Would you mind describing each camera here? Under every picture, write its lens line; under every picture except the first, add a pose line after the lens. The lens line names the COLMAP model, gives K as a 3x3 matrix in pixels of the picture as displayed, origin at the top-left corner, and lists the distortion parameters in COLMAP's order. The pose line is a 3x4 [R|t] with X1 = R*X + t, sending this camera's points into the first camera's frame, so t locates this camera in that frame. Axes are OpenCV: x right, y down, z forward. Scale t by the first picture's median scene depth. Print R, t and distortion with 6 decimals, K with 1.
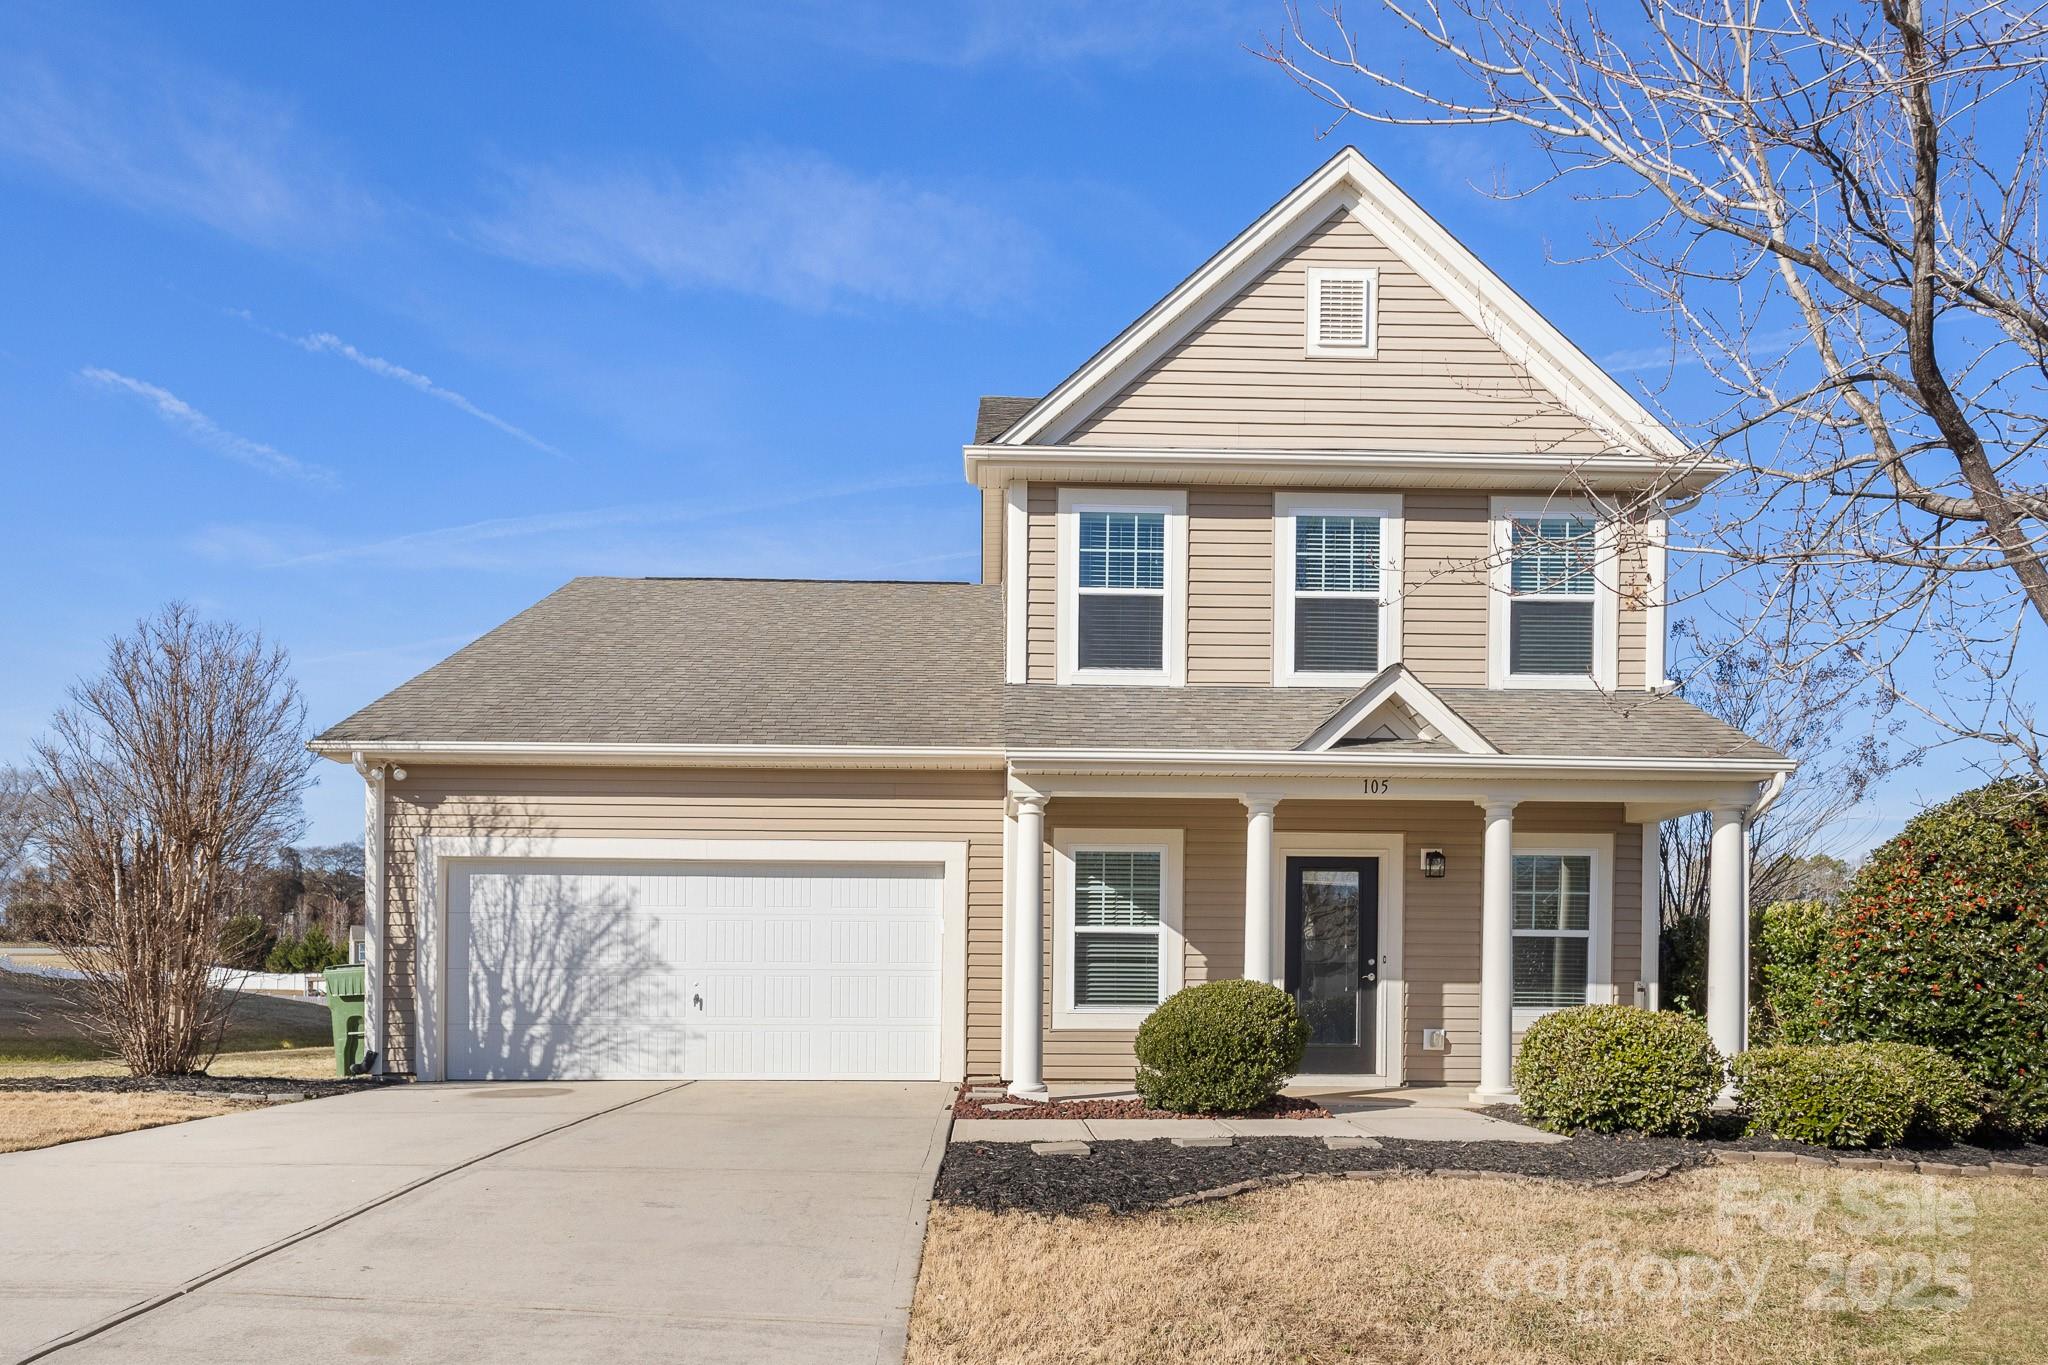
lens RADIAL K [[1312.1, 0, 1024.0], [0, 1312.1, 682.5], [0, 0, 1]] dist [0.011346, 0.001398]
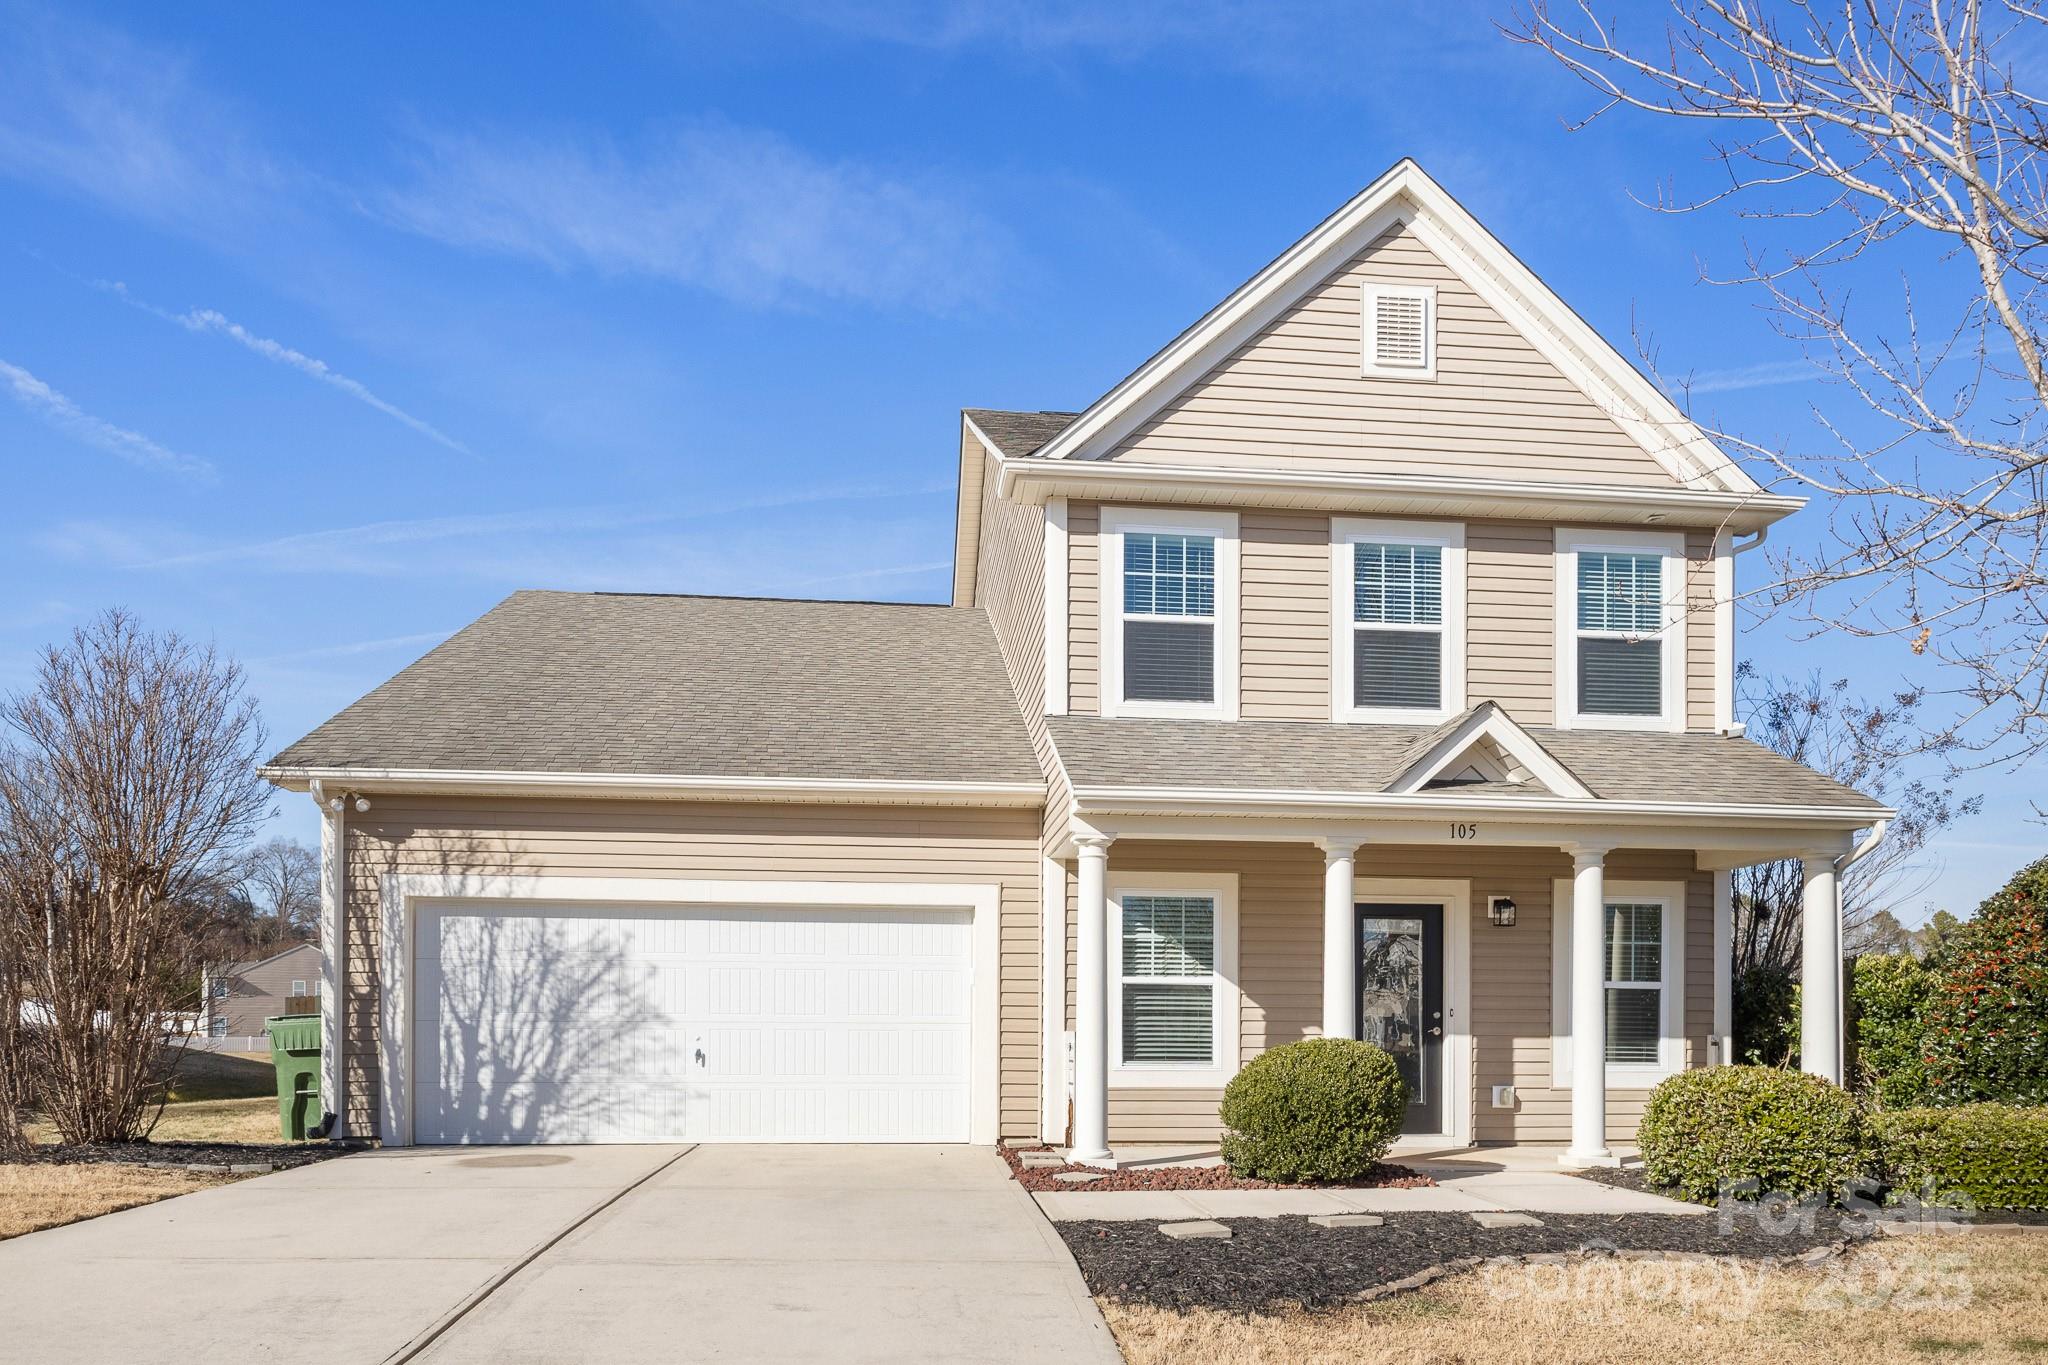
lens RADIAL K [[1372.8, 0, 1025.5], [0, 1372.8, 697.4], [0, 0, 1]] dist [-0.001461, -0.001472]
pose [[0.996803, 0.016331, 0.078213, -0.103932], [-0.015985, 0.999859, -0.005050, -0.006501], [-0.078285, 0.003784, 0.996924, 0.030632]]
